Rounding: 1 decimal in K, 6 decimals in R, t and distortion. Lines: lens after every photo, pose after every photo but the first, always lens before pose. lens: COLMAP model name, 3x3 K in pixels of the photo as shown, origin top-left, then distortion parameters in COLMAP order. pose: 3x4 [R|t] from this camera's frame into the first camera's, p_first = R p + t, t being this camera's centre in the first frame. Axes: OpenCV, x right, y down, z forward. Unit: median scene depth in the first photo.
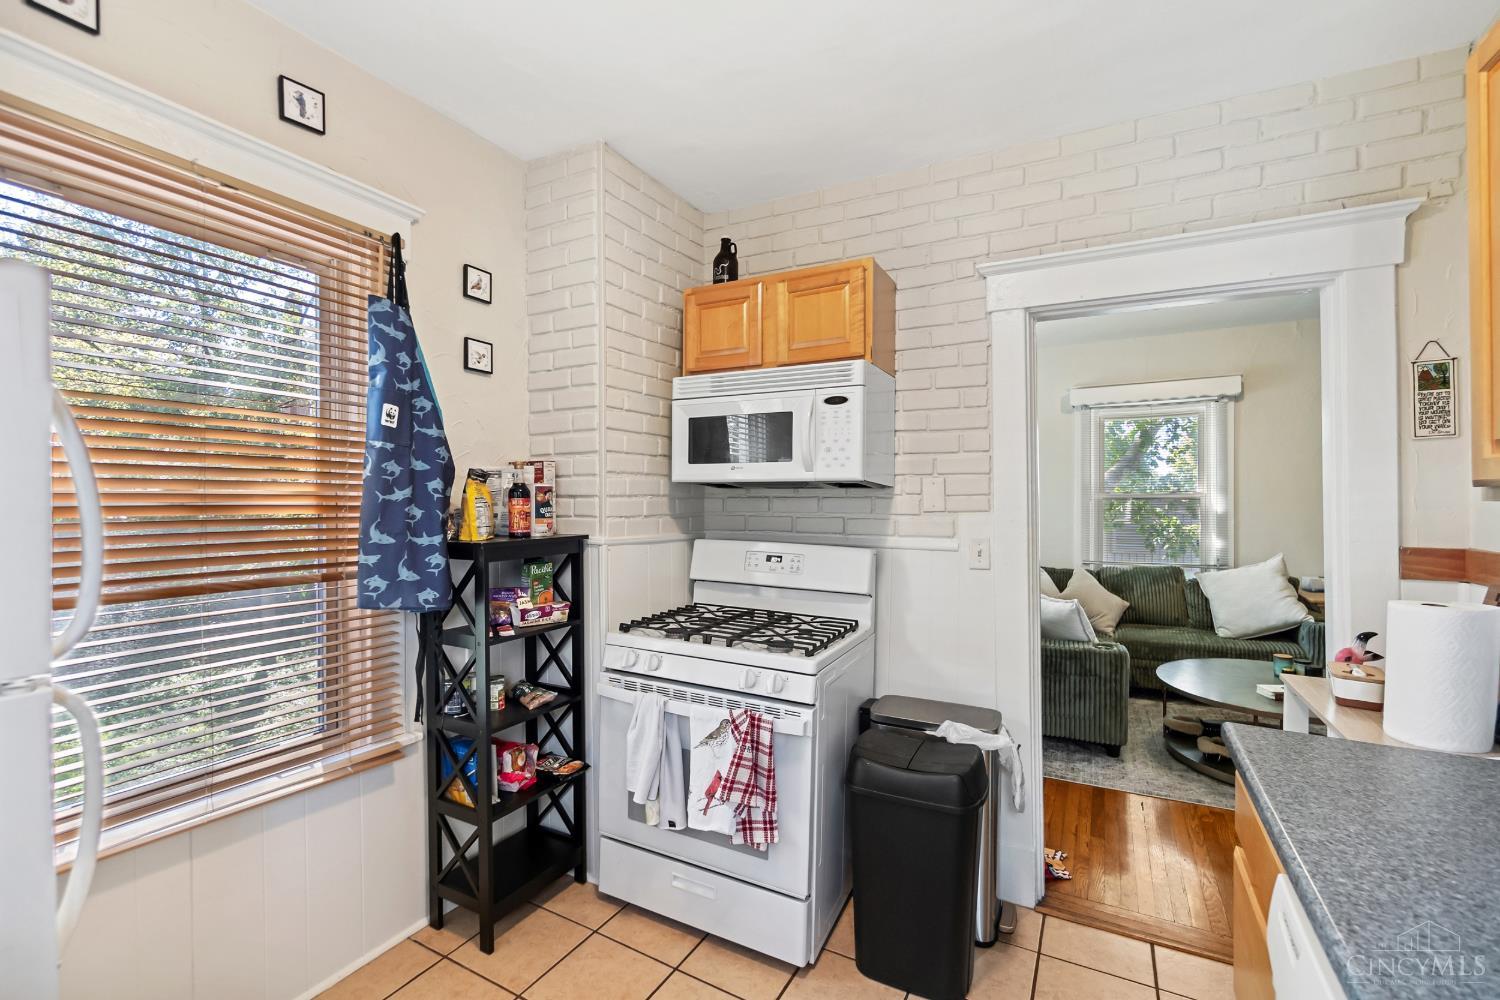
lens RADIAL K [[648.1, 0, 769.9], [0, 648.1, 500.8], [0, 0, 1]] dist [0.000248, 0.000085]
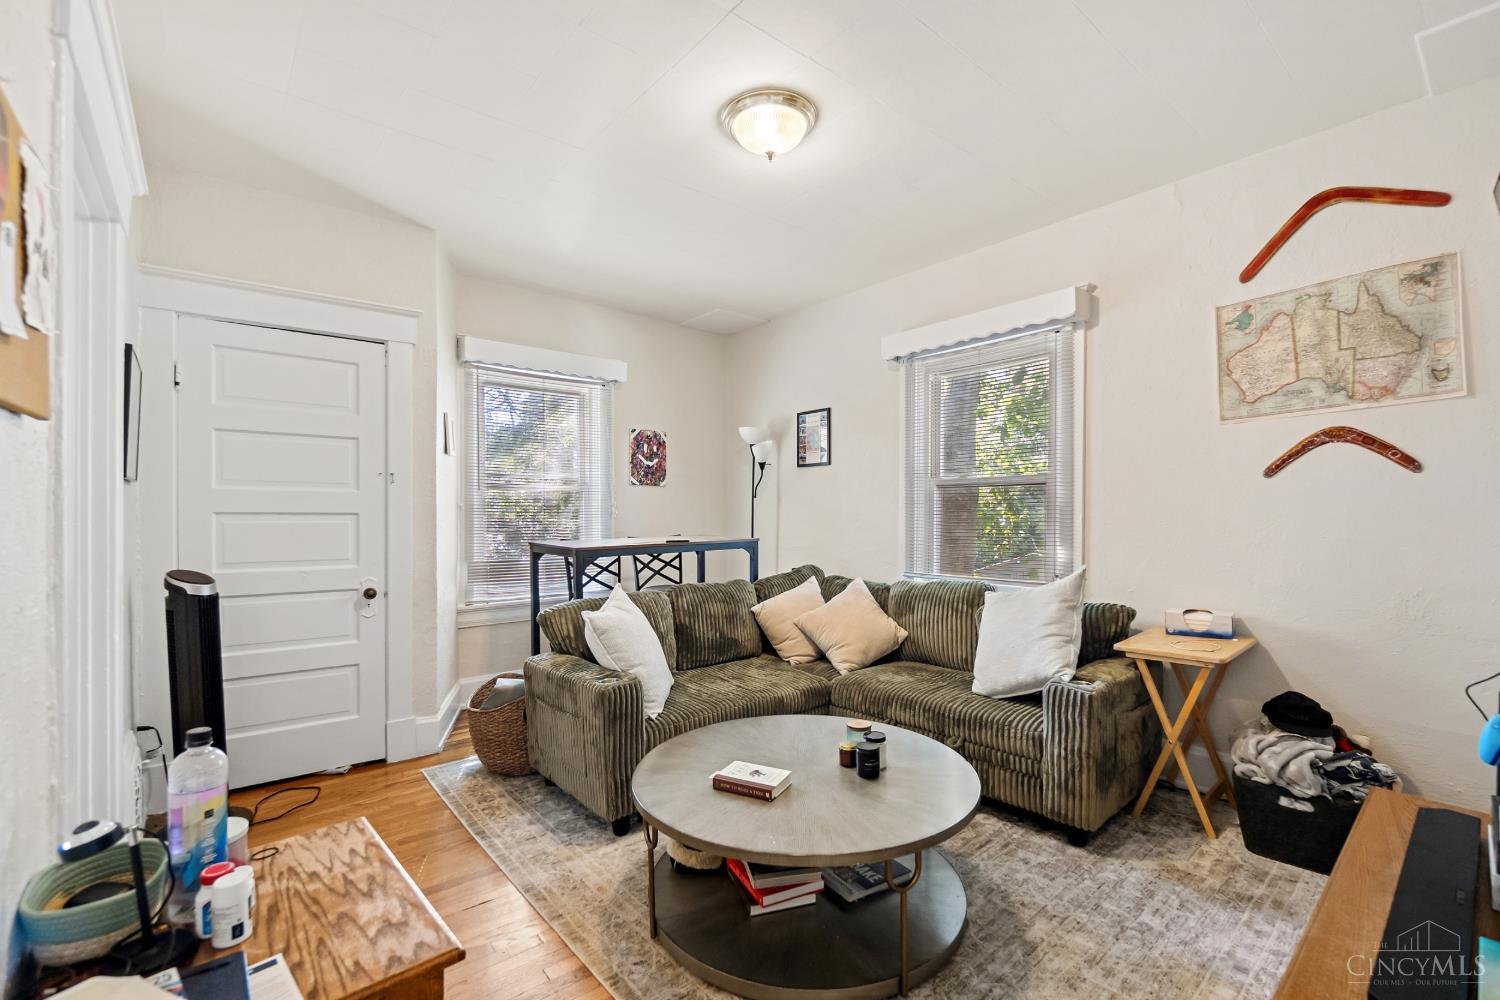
lens RADIAL K [[673.3, 0, 770.7], [0, 673.3, 517.4], [0, 0, 1]] dist [-0.000290, 0.000005]
pose [[0.922785, -0.001302, -0.385312, 0.699146], [-0.000303, 0.999992, -0.004106, 0.036563], [0.385315, 0.003906, 0.922777, 0.273802]]
